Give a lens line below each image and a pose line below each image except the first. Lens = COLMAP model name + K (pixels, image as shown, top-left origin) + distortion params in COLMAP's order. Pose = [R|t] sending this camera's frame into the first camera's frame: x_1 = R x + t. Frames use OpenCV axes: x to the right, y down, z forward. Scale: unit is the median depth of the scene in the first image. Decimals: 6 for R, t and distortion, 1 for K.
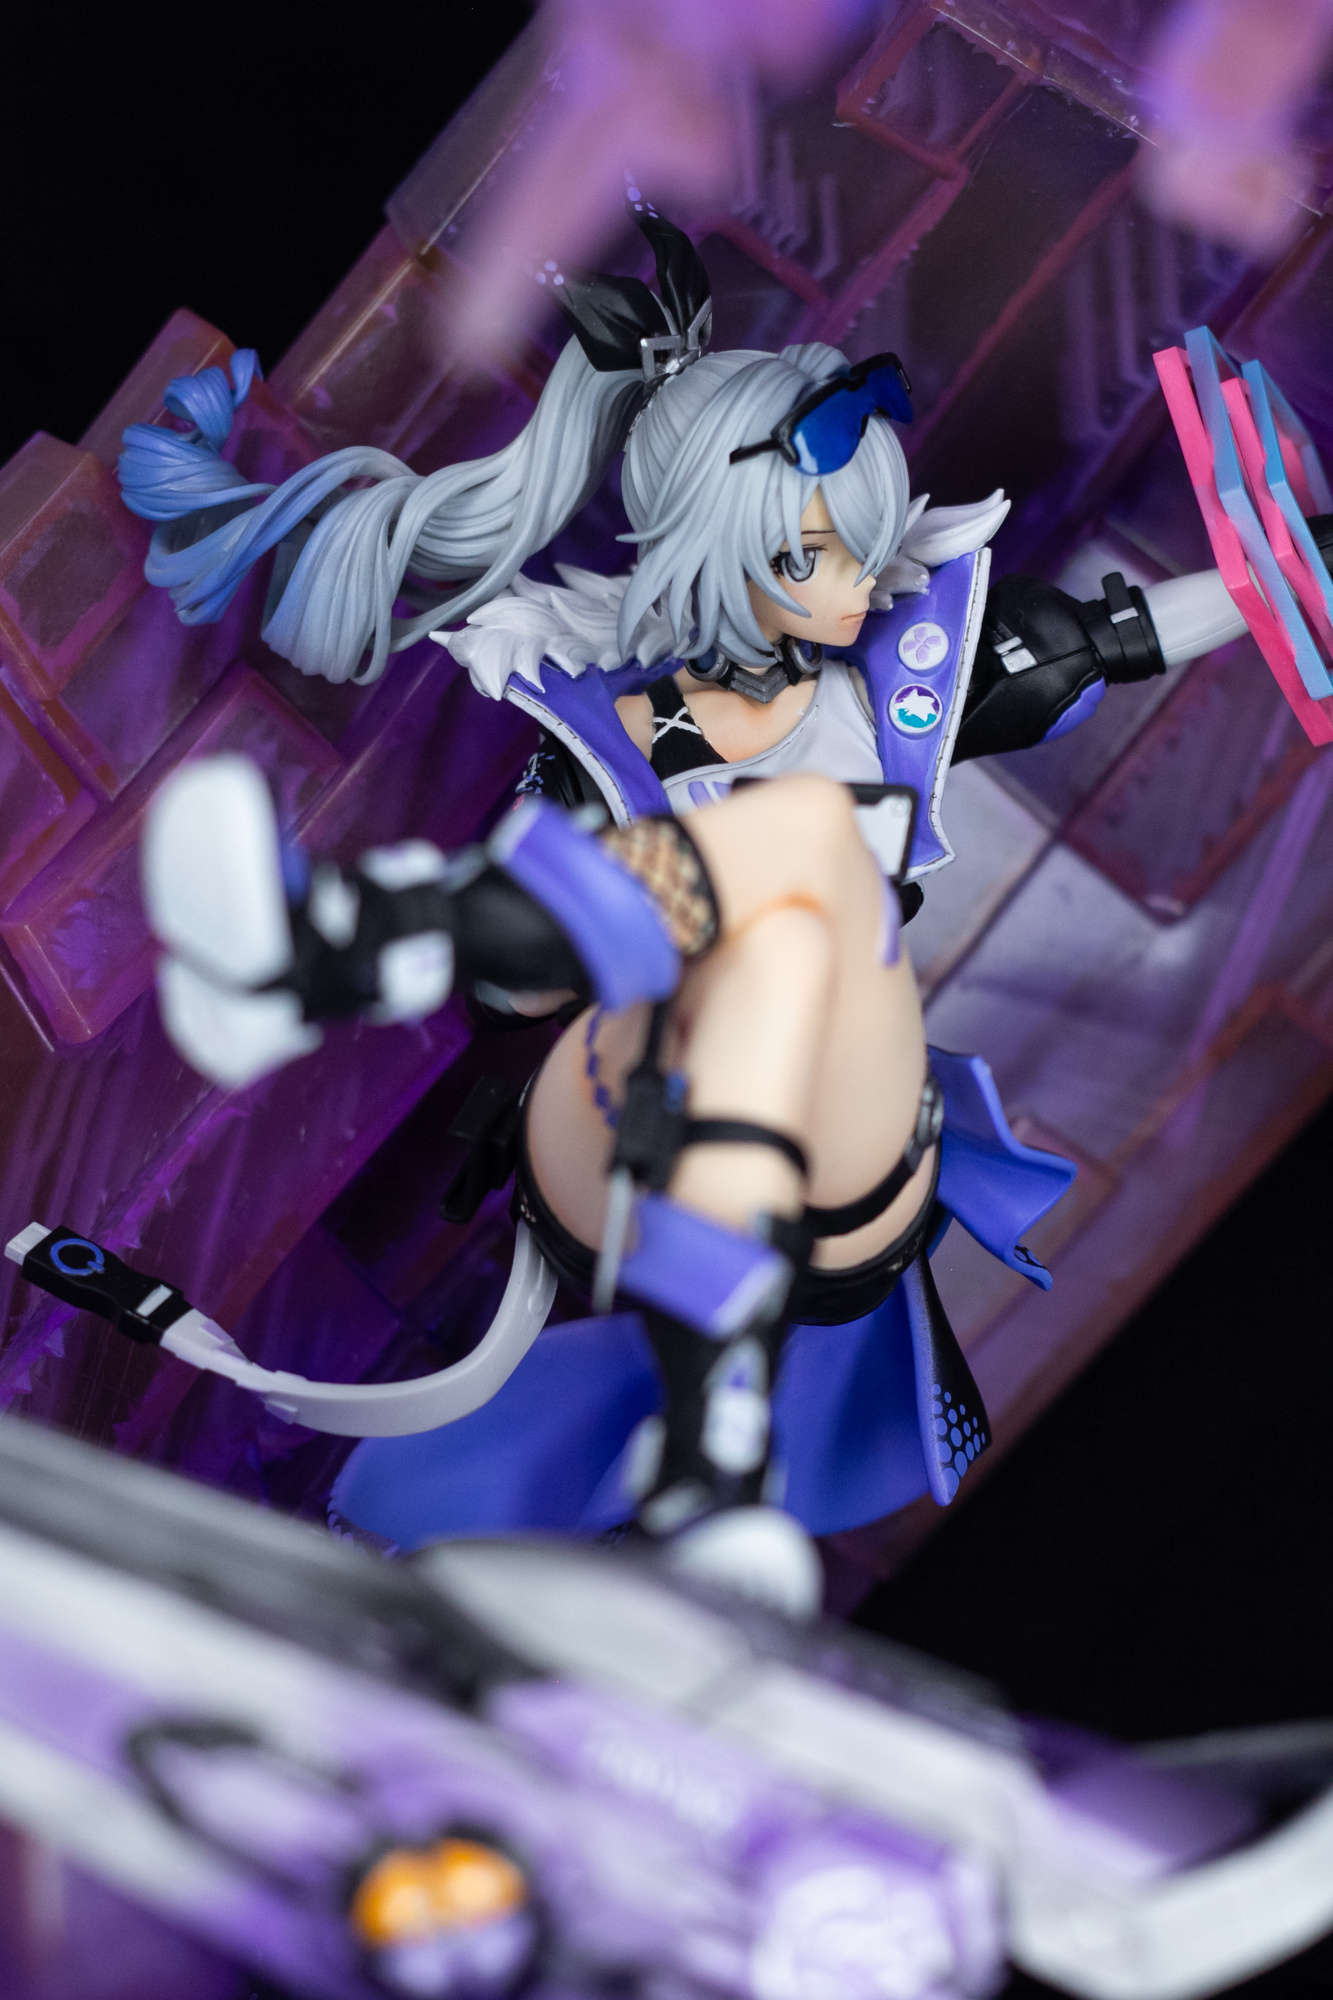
lens RADIAL K [[5267.2, 0, 626.7], [0, 5267.2, 1002.6], [0, 0, 1]] dist [-0.139161, 0.242282]
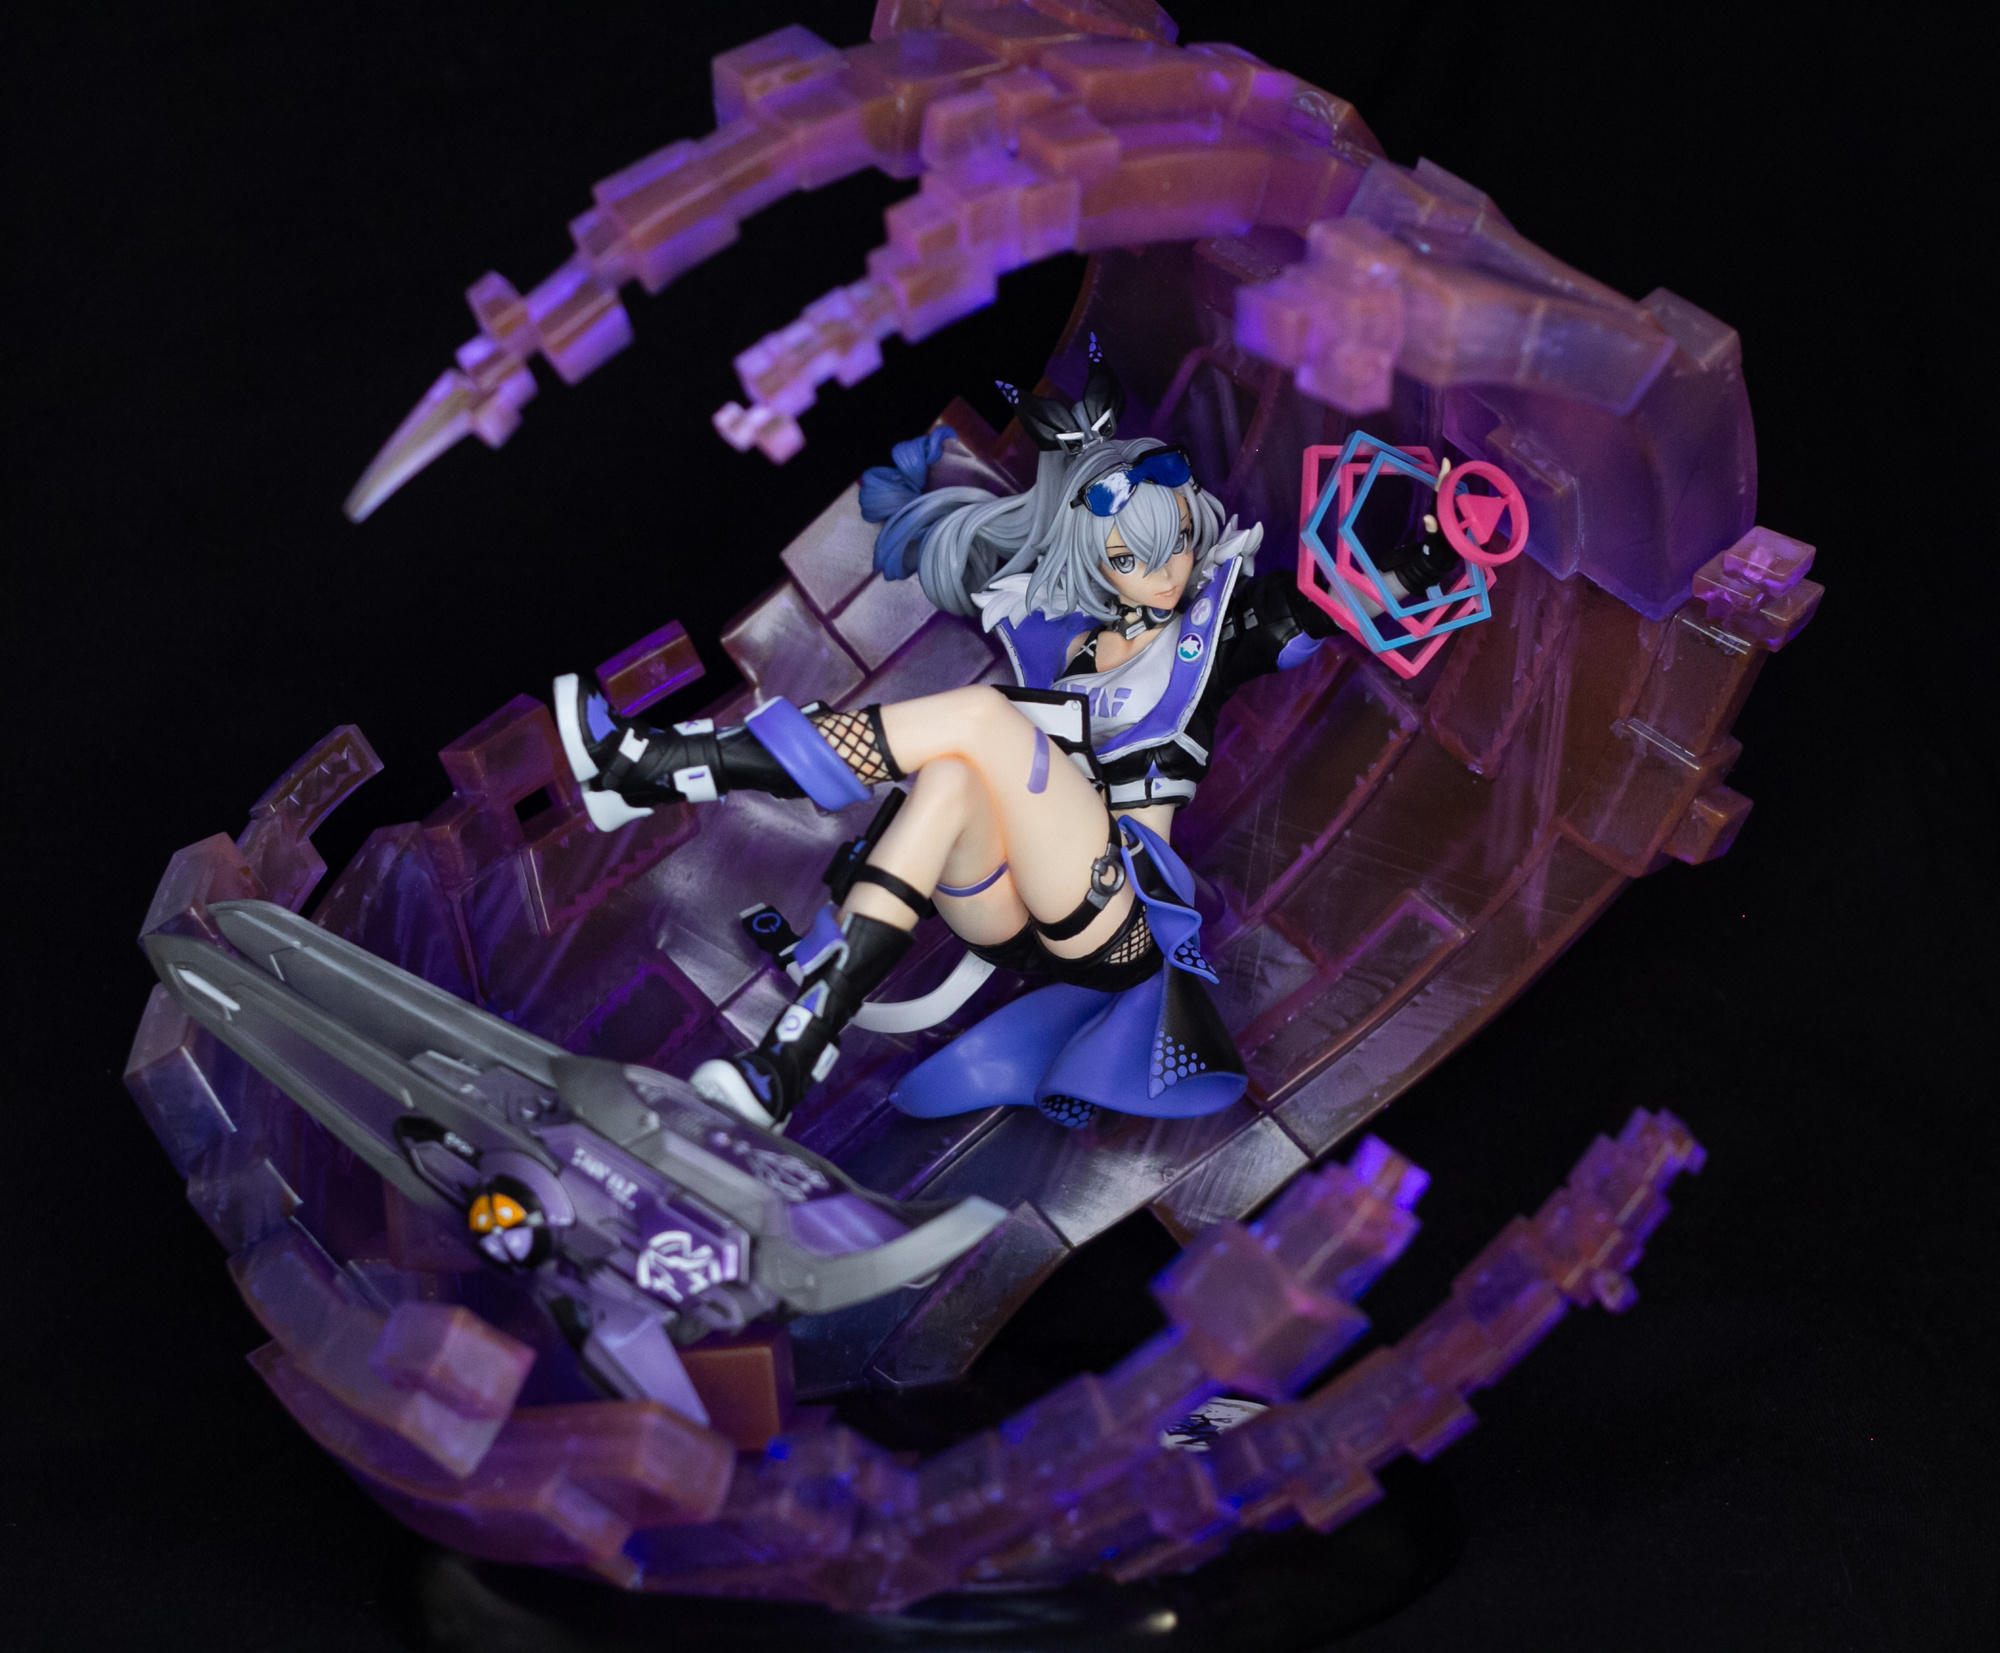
lens RADIAL K [[6110.8, 0, 1033.8], [0, 6110.8, 826.5], [0, 0, 1]] dist [-0.079223, -1.199204]
pose [[0.807503, 0.064579, -0.586317, 1.221129], [-0.051563, 0.997912, 0.038898, -0.073504], [0.587605, -0.001178, 0.809147, -0.683362]]
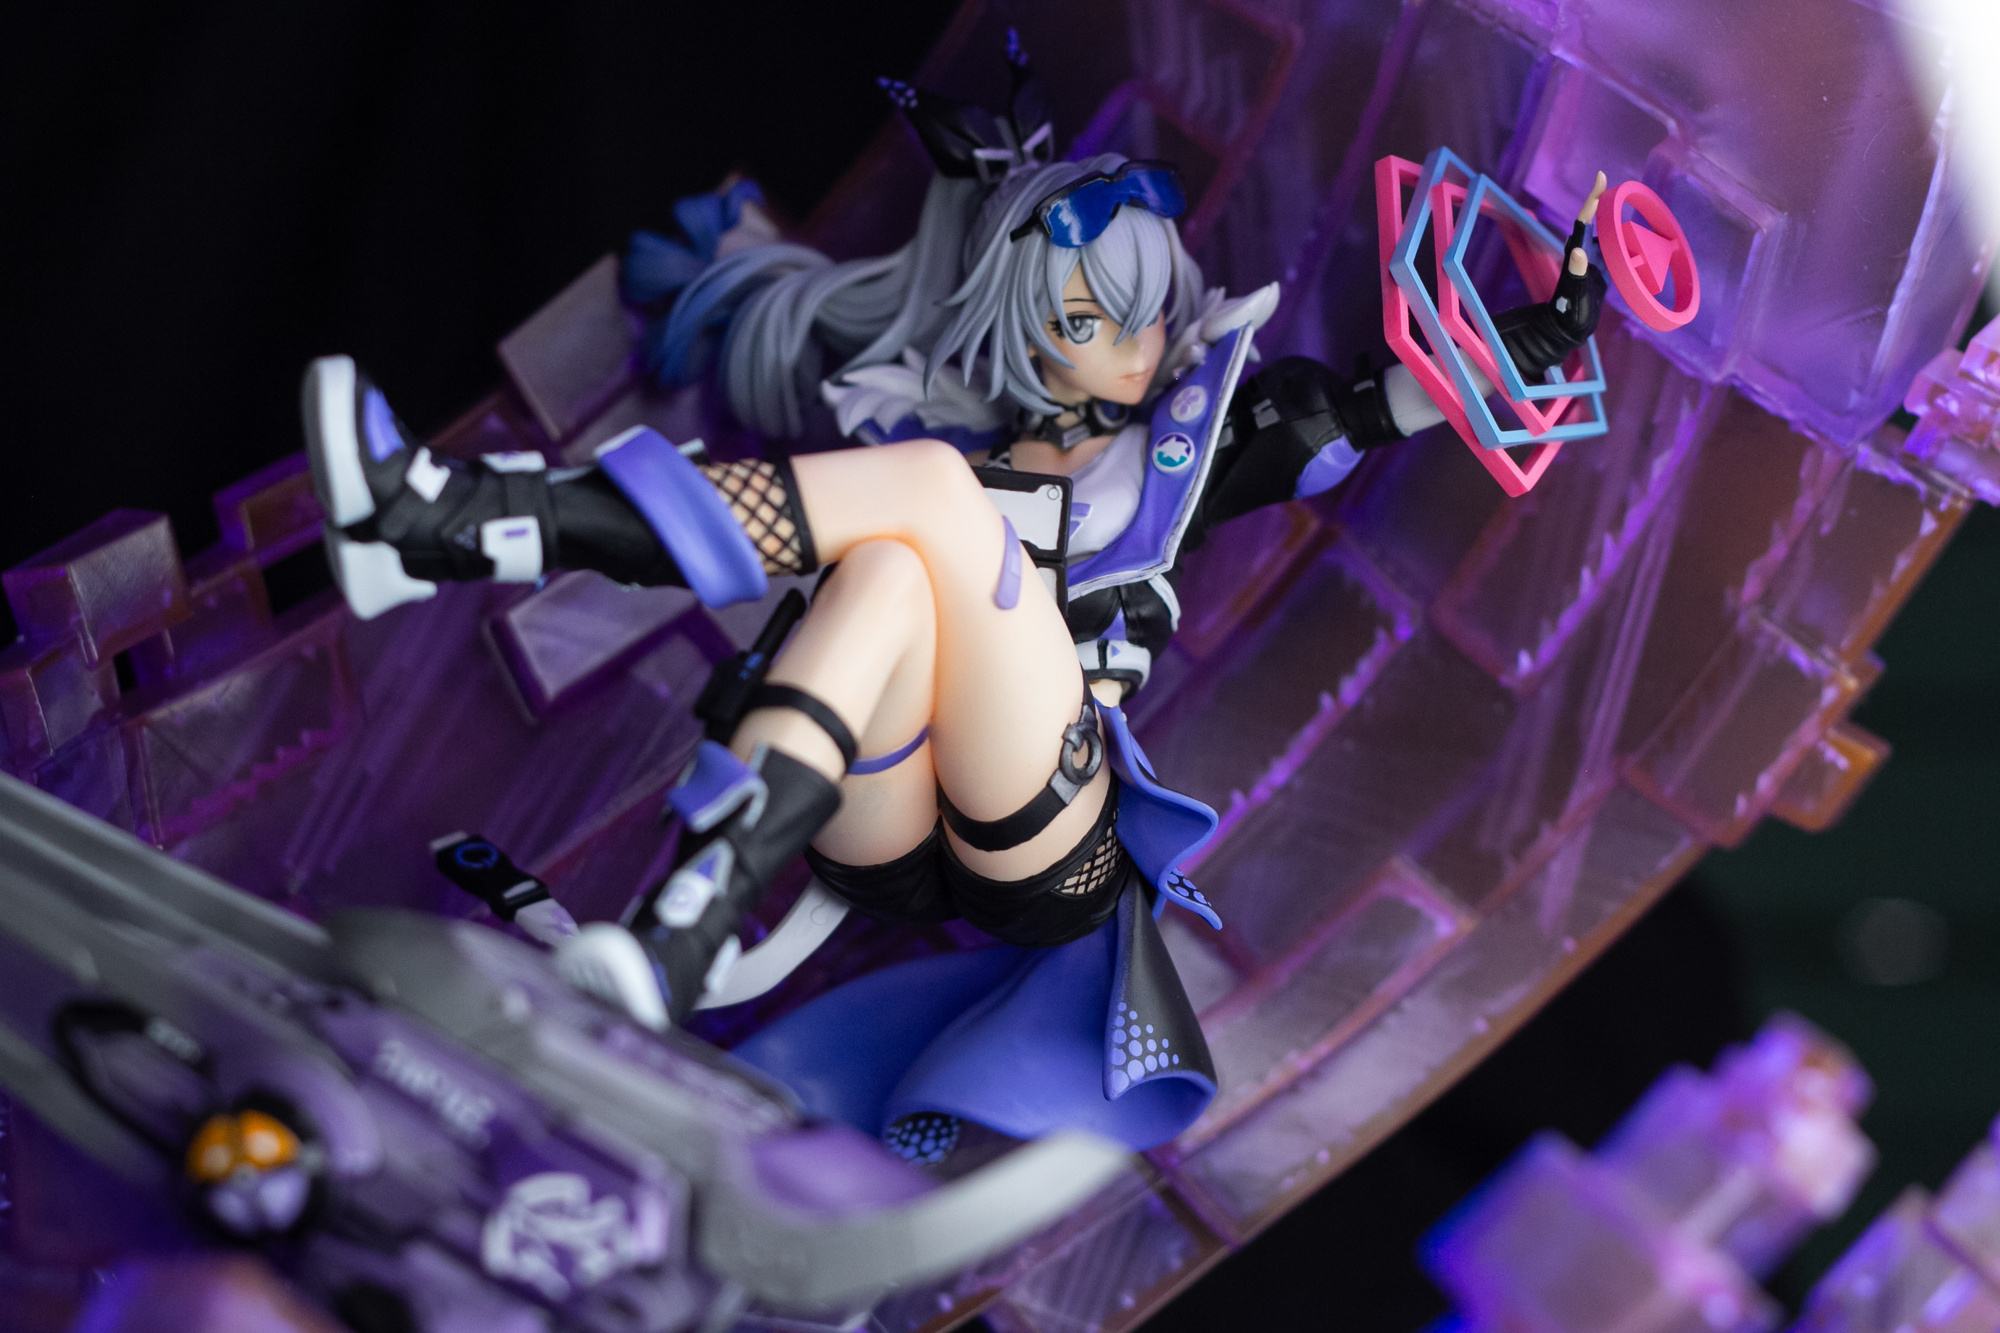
lens RADIAL K [[5267.2, 0, 942.7], [0, 5267.2, 708.3], [0, 0, 1]] dist [-0.139161, 0.242282]
pose [[0.920115, 0.034902, -0.390090, 0.483531], [-0.092653, 0.987146, -0.130222, 0.165585], [0.380531, 0.155962, 0.911522, -0.111598]]
